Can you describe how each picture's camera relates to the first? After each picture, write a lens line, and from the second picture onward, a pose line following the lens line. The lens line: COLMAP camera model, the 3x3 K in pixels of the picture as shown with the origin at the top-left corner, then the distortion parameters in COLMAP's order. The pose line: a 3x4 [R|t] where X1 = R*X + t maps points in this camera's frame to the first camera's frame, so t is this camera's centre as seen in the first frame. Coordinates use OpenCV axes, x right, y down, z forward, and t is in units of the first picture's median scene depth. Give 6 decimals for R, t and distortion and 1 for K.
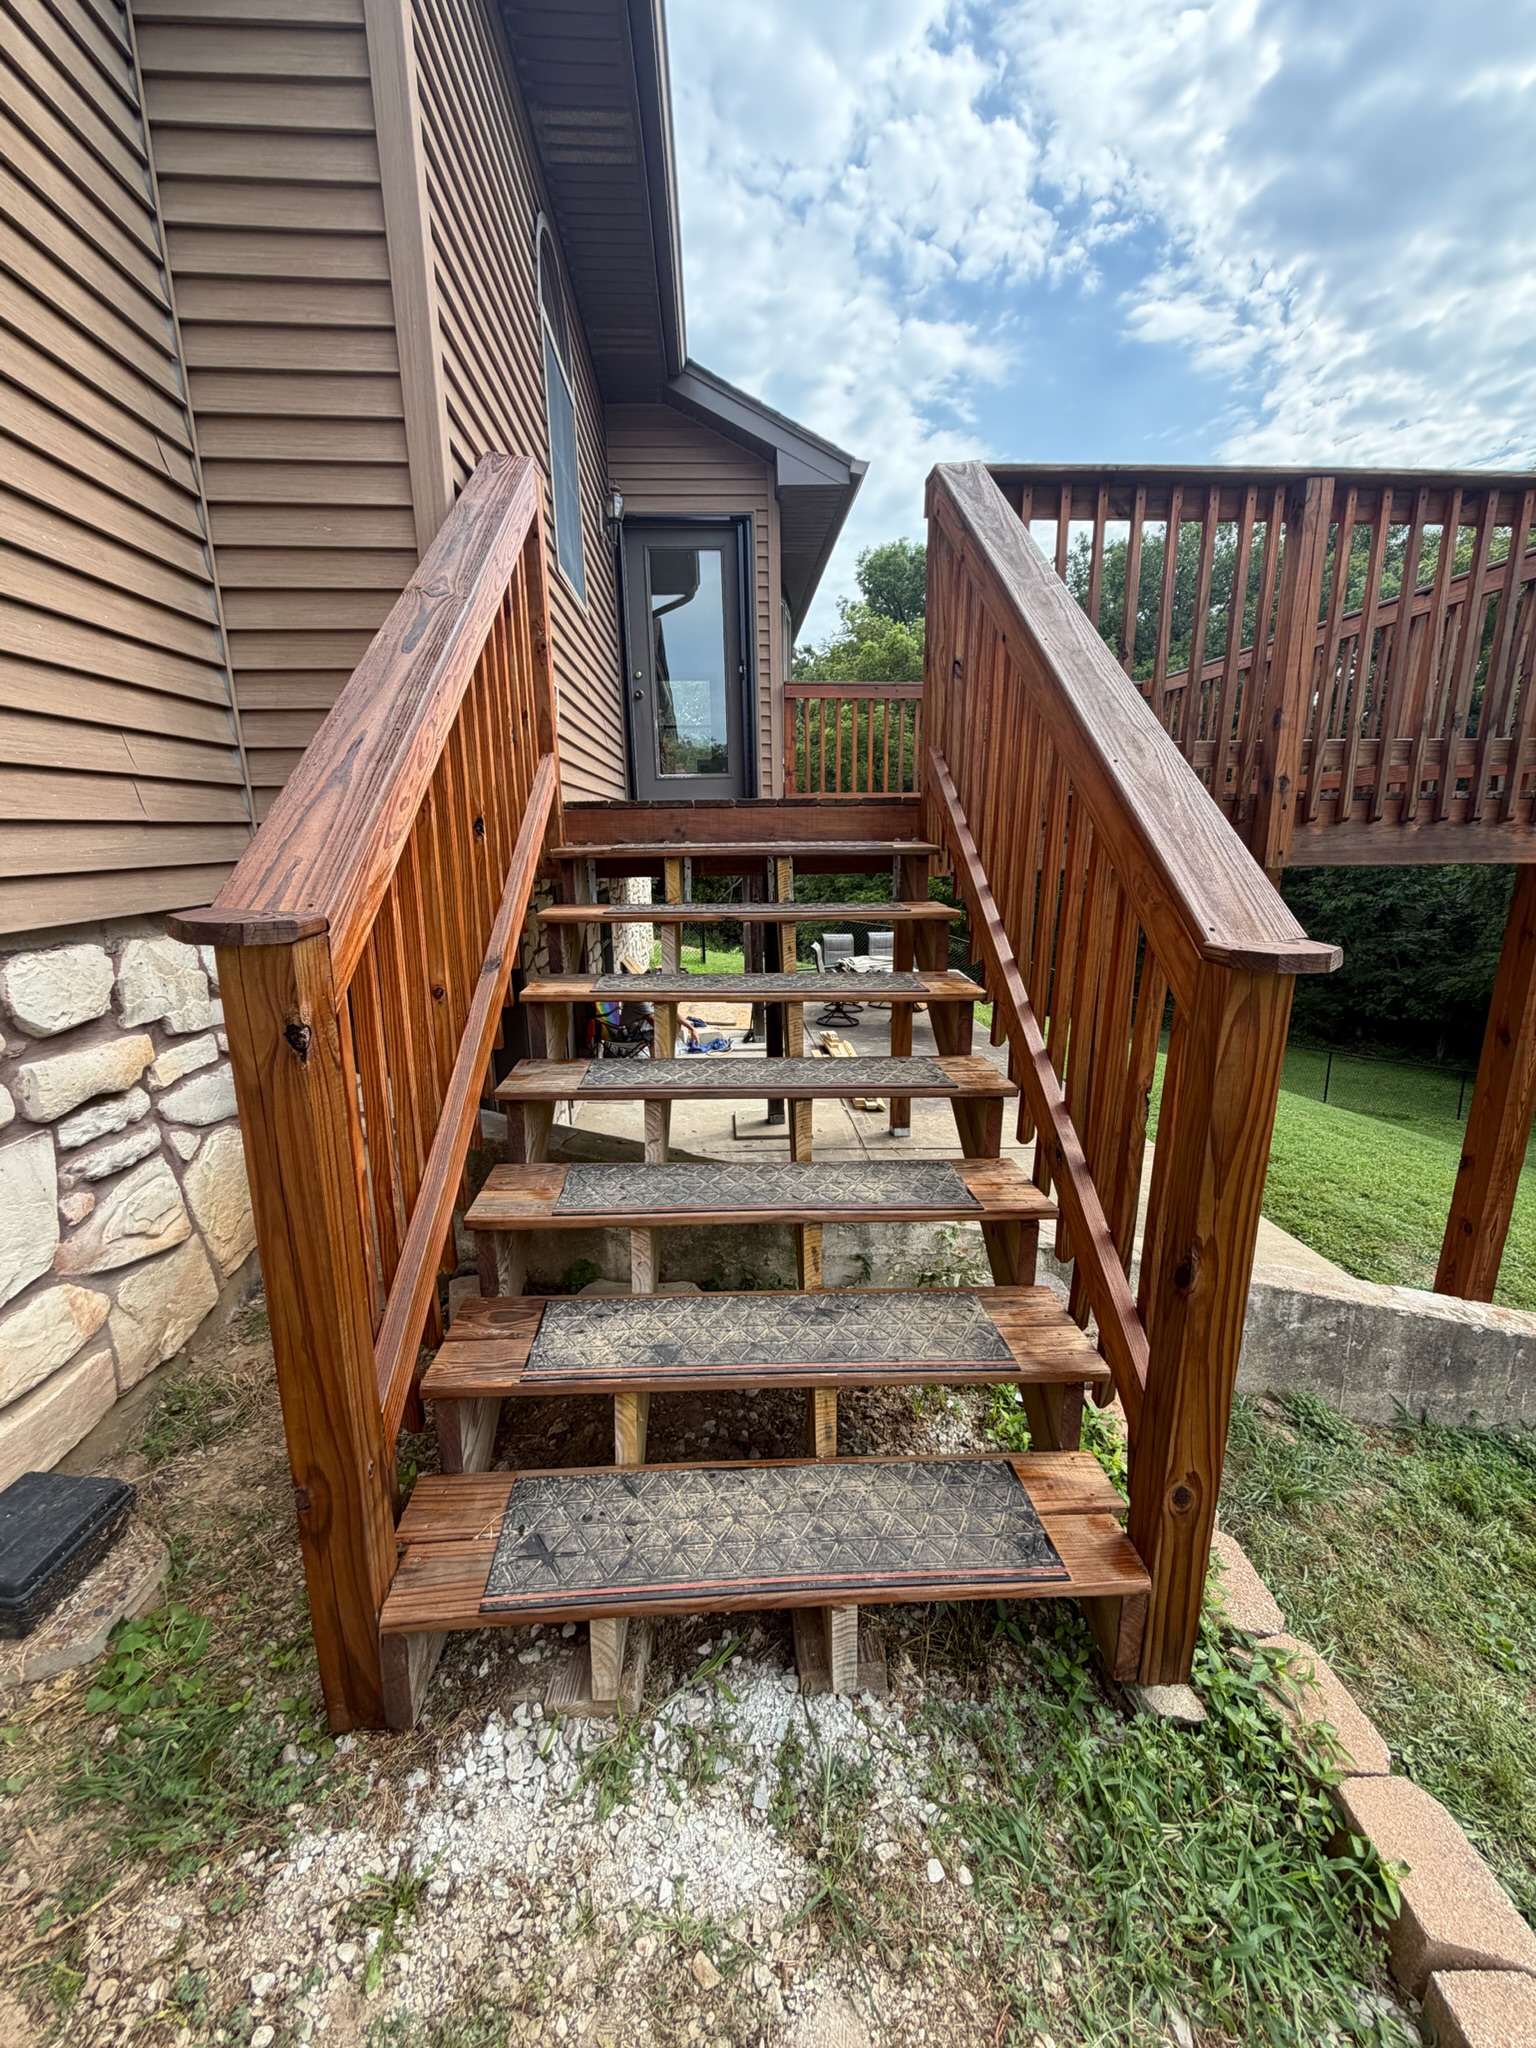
lens RADIAL K [[817.0, 0, 765.1], [0, 817.0, 1011.7], [0, 0, 1]] dist [-0.000371, 0.000061]
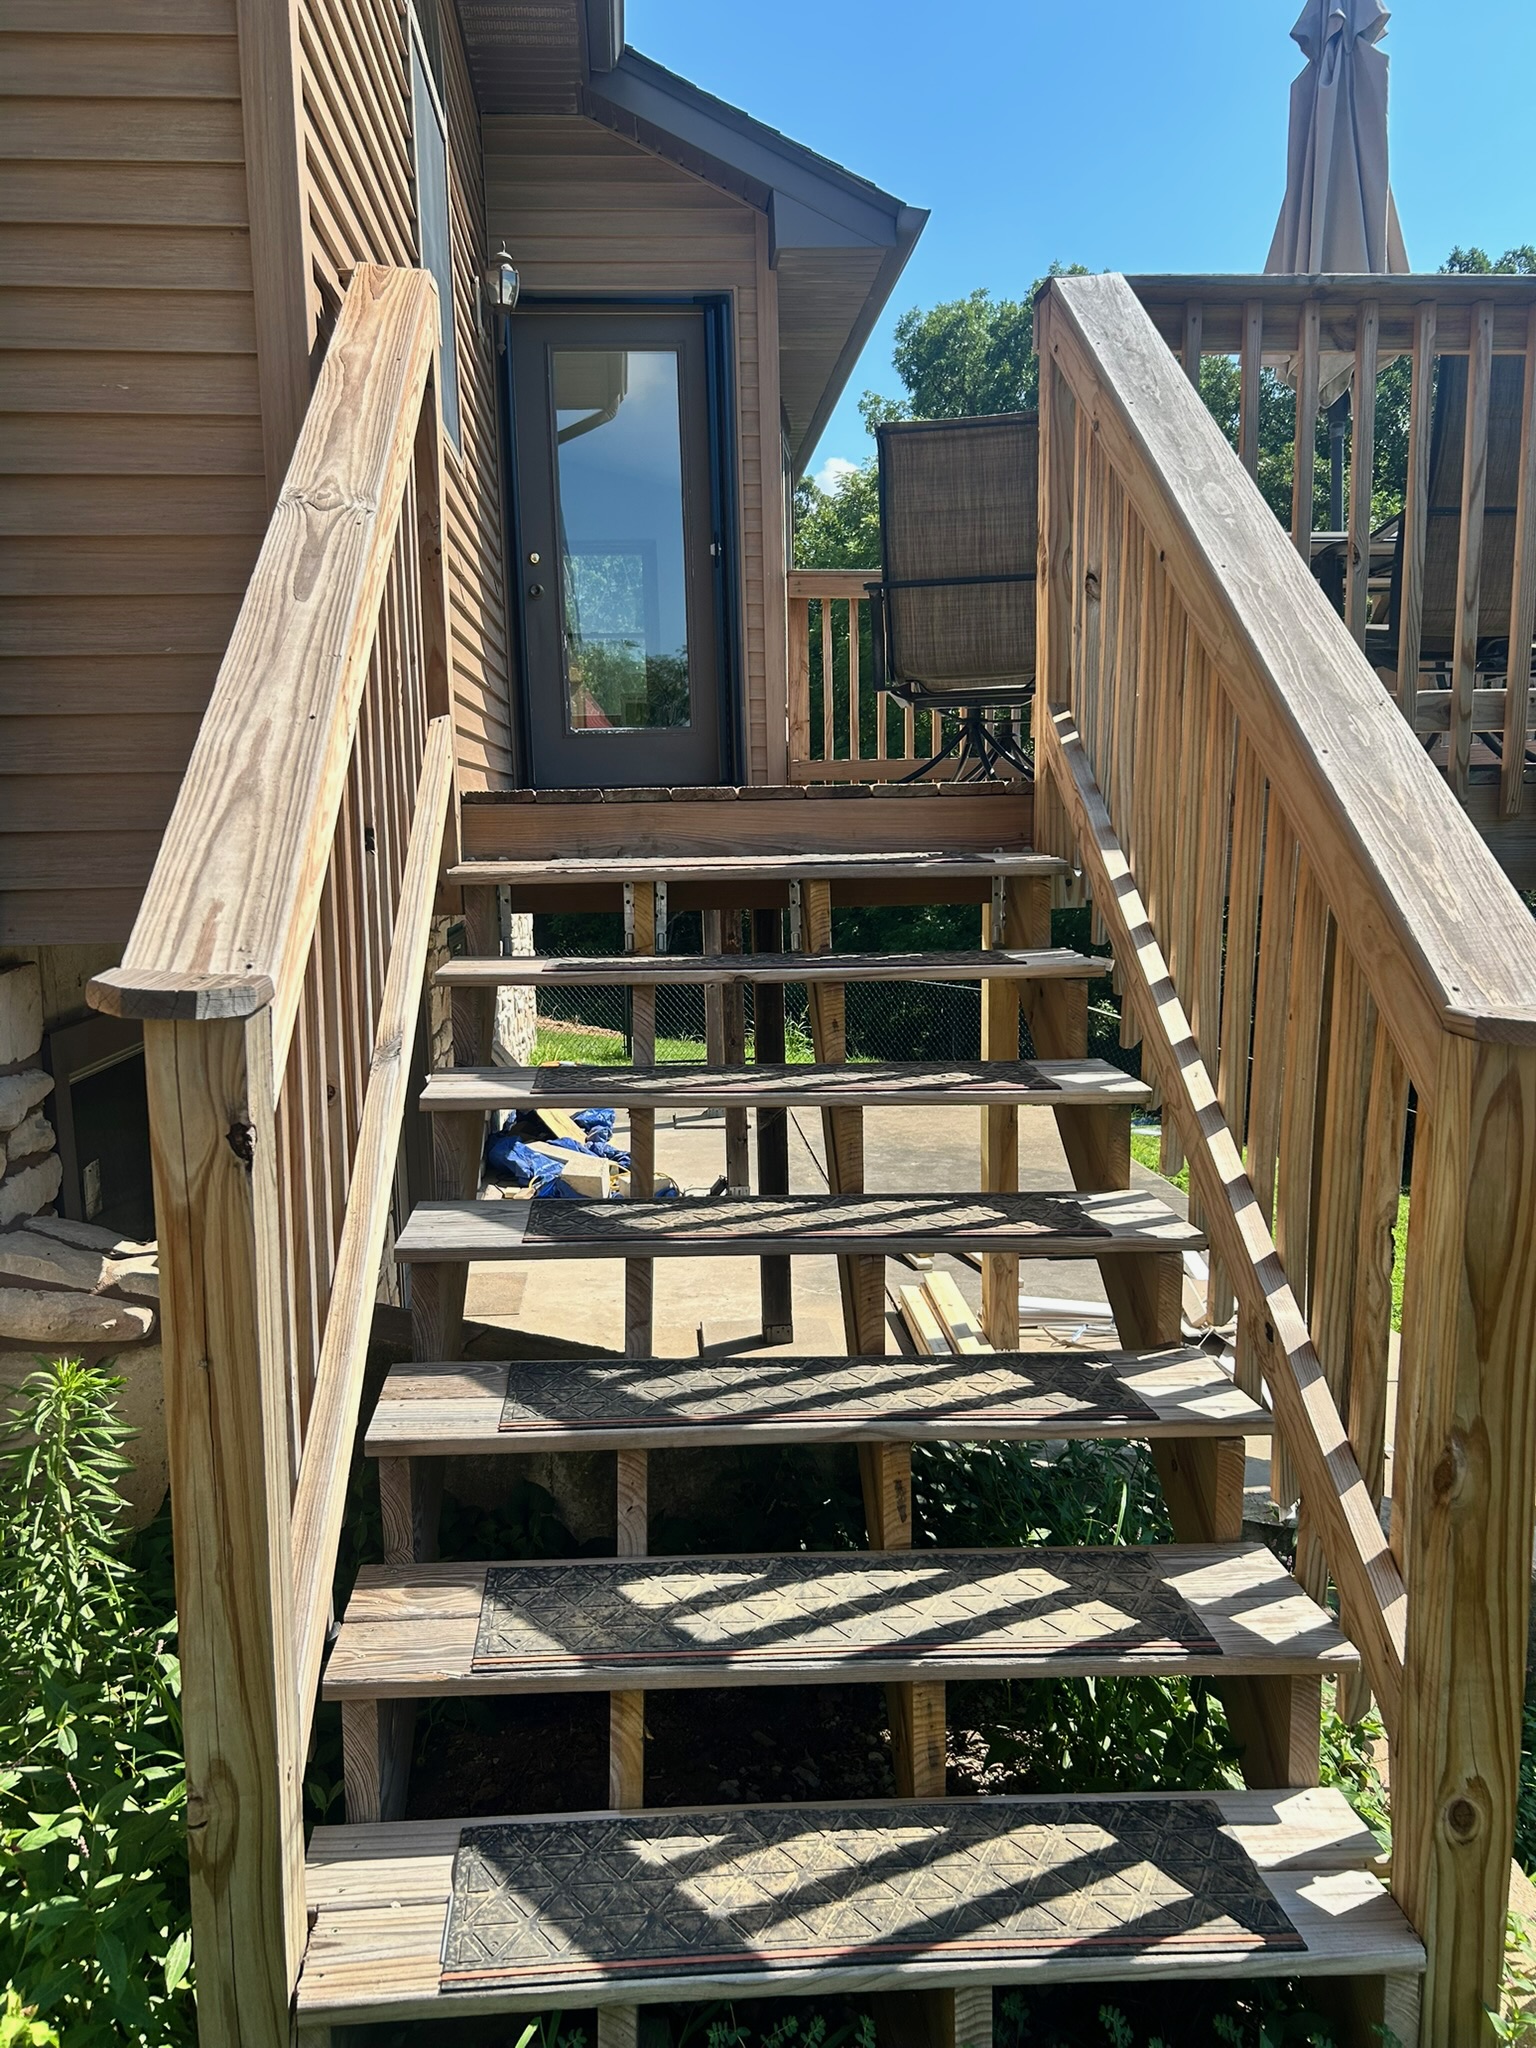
lens RADIAL K [[1556.5, 0, 755.6], [0, 1556.5, 1015.9], [0, 0, 1]] dist [0.039134, -0.024308]
pose [[0.999838, -0.006661, 0.016748, -0.067503], [0.008113, 0.996074, -0.088152, 0.026622], [-0.016095, 0.088274, 0.995966, -0.249640]]
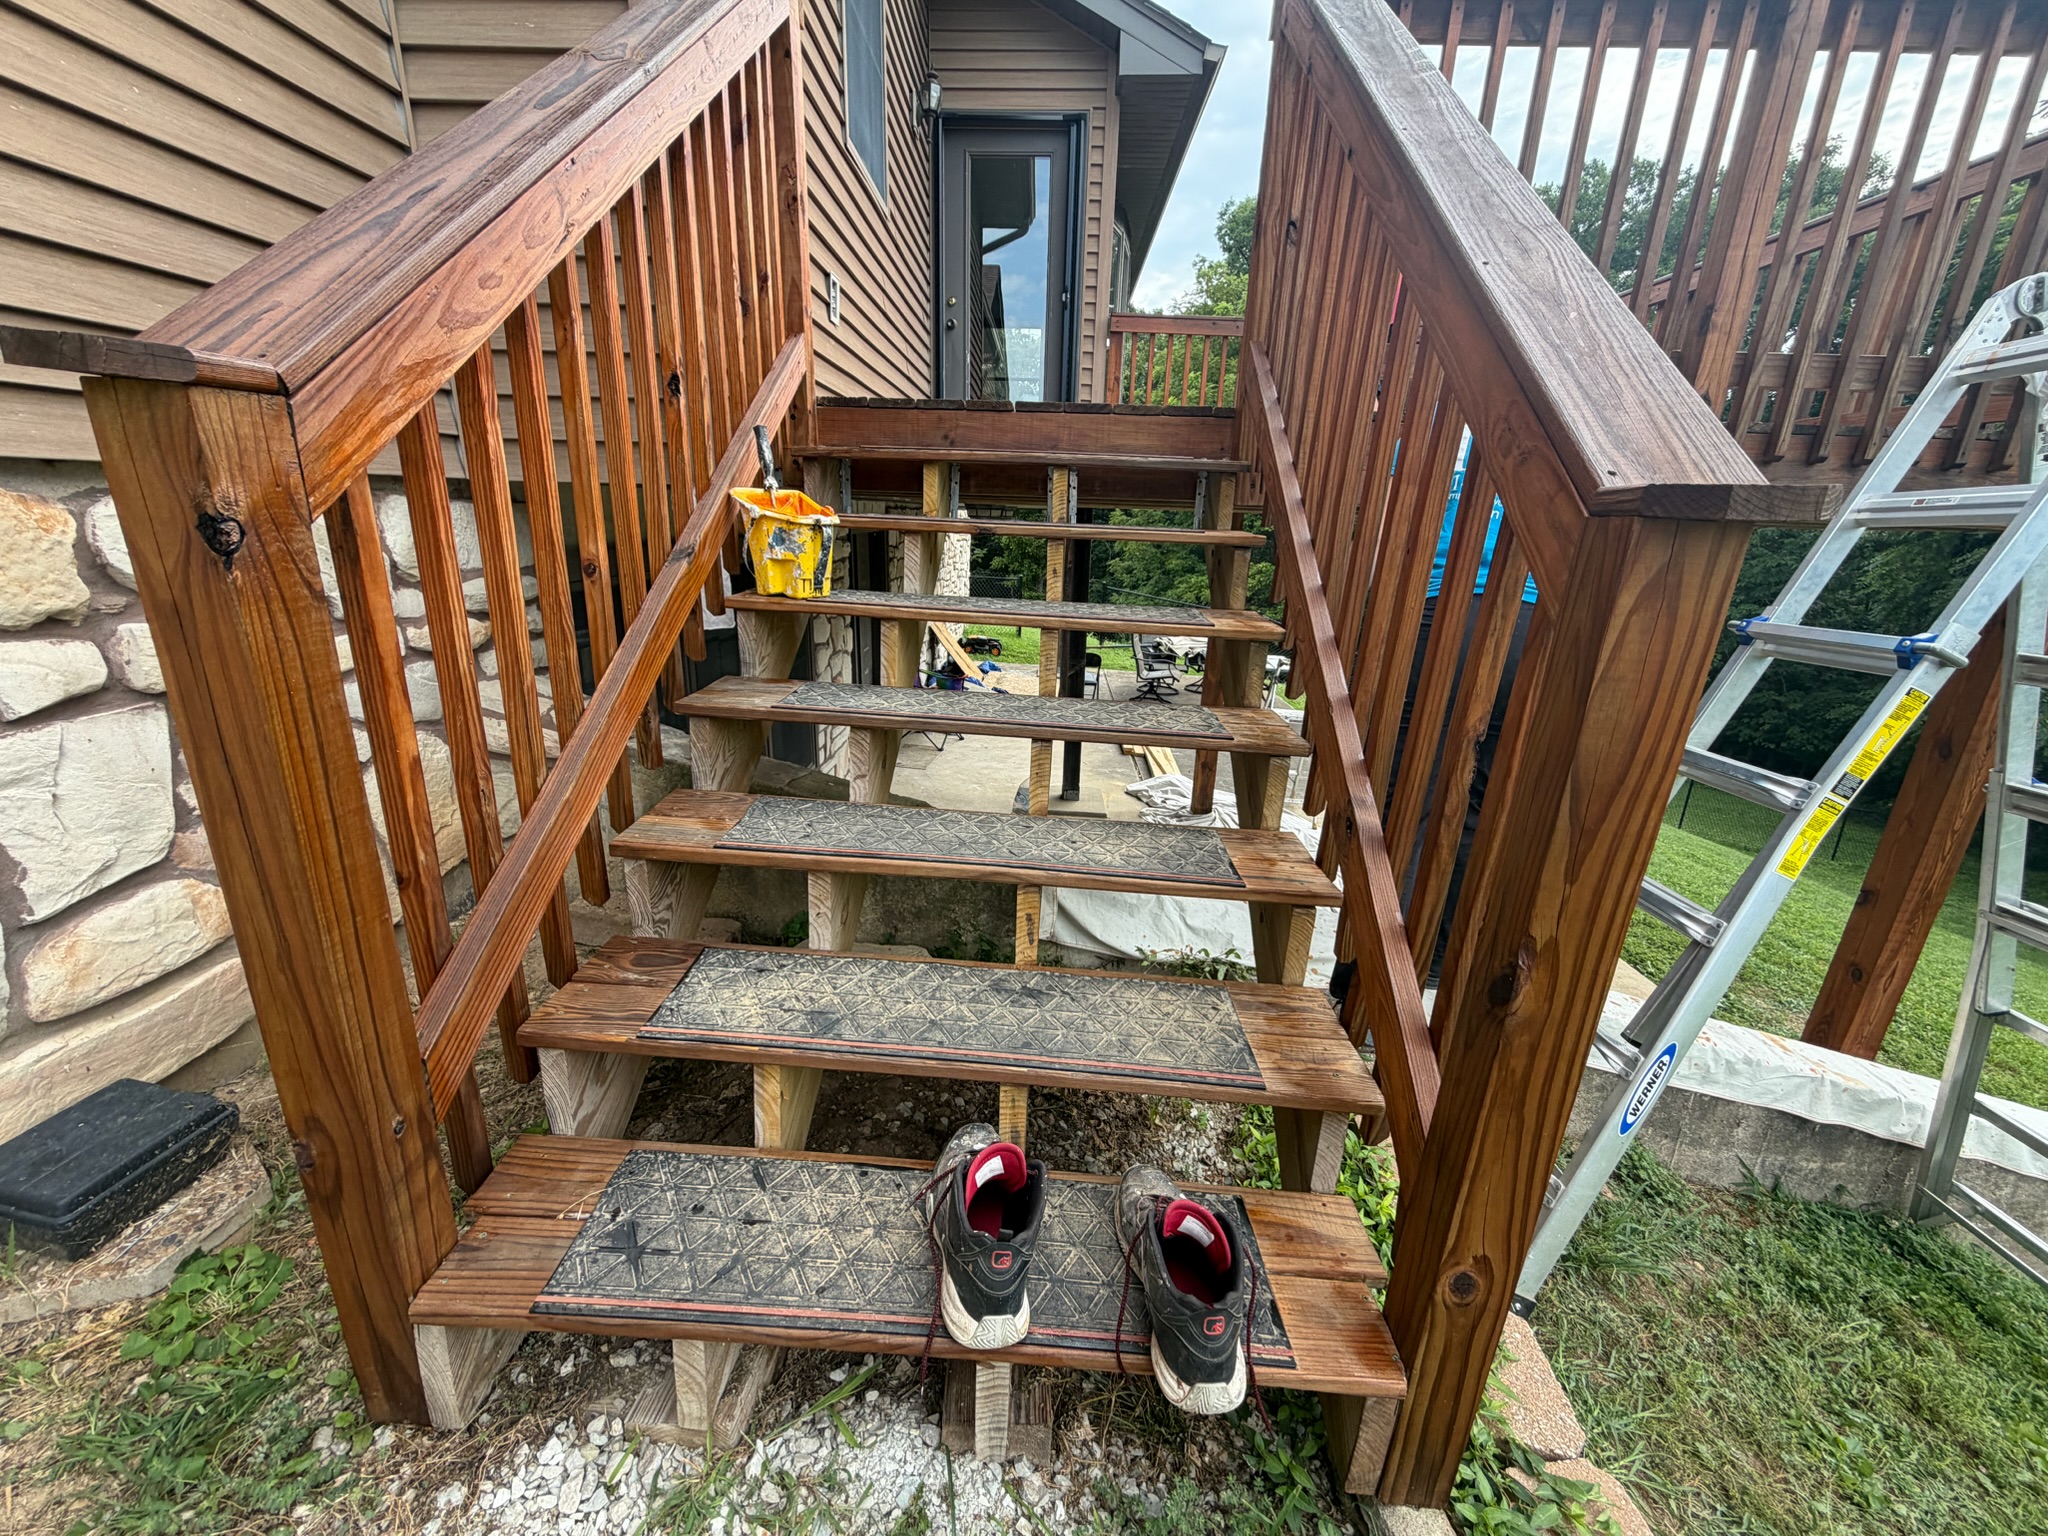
lens RADIAL K [[817.0, 0, 1010.5], [0, 817.0, 763.5], [0, 0, 1]] dist [-0.000371, 0.000061]
pose [[0.993466, 0.073597, -0.087233, 0.095224], [-0.066050, 0.994063, 0.086460, 0.065507], [0.093078, -0.080133, 0.992429, 0.190643]]
